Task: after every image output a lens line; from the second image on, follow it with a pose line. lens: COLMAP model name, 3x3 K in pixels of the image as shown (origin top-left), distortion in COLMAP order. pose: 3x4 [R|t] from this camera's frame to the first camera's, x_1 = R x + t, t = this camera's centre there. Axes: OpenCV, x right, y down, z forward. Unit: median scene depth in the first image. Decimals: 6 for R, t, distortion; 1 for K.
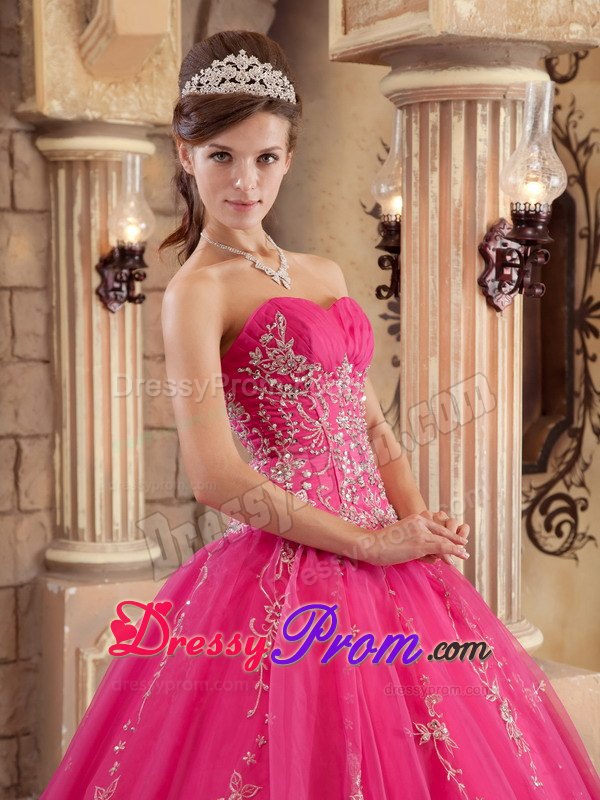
lens RADIAL K [[1684.6, 0, 304.6], [0, 1684.6, 407.7], [0, 0, 1]] dist [0.255674, 0.000000]
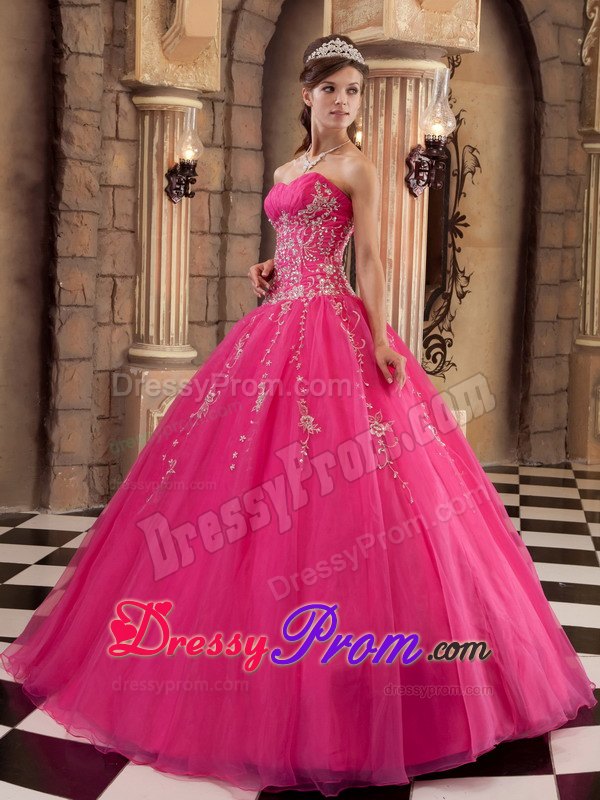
lens RADIAL K [[1351.1, 0, 279.9], [0, 1351.1, 366.0], [0, 0, 1]] dist [0.047192, 0.000000]
pose [[0.997793, 0.031541, 0.058436, -0.083511], [-0.031550, 0.999502, -0.000773, 0.100728], [-0.058431, -0.001072, 0.998291, -0.322953]]
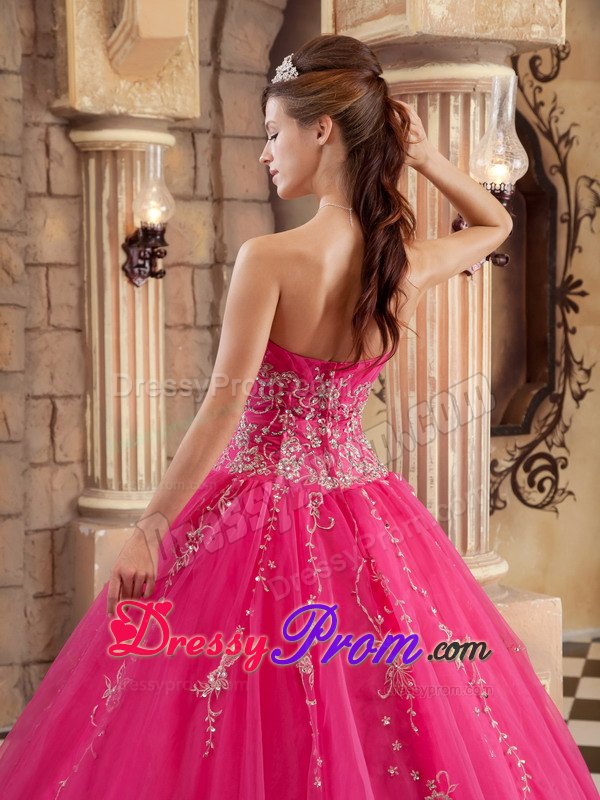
lens RADIAL K [[1605.8, 0, 313.1], [0, 1605.8, 417.5], [0, 0, 1]] dist [0.239350, 0.000000]
pose [[0.999745, 0.002073, -0.022493, 0.027809], [-0.001899, 0.999968, 0.007759, 0.022315], [0.022508, -0.007714, 0.999717, -0.069310]]
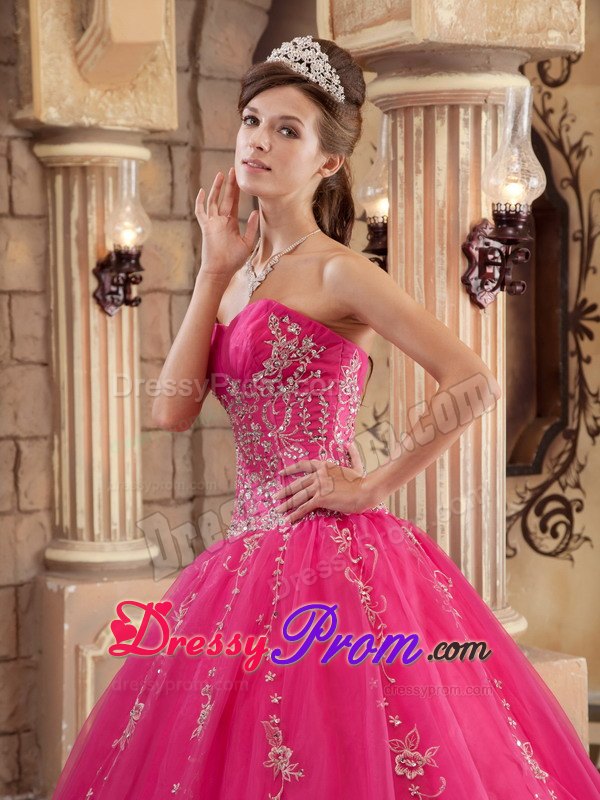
lens RADIAL K [[1798.8, 0, 306.0], [0, 1798.8, 422.5], [0, 0, 1]] dist [0.294959, 0.000000]
pose [[0.999967, -0.005735, -0.005755, 0.010492], [0.005700, 0.999965, -0.006113, 0.015389], [0.005790, 0.006080, 0.999965, -0.086061]]
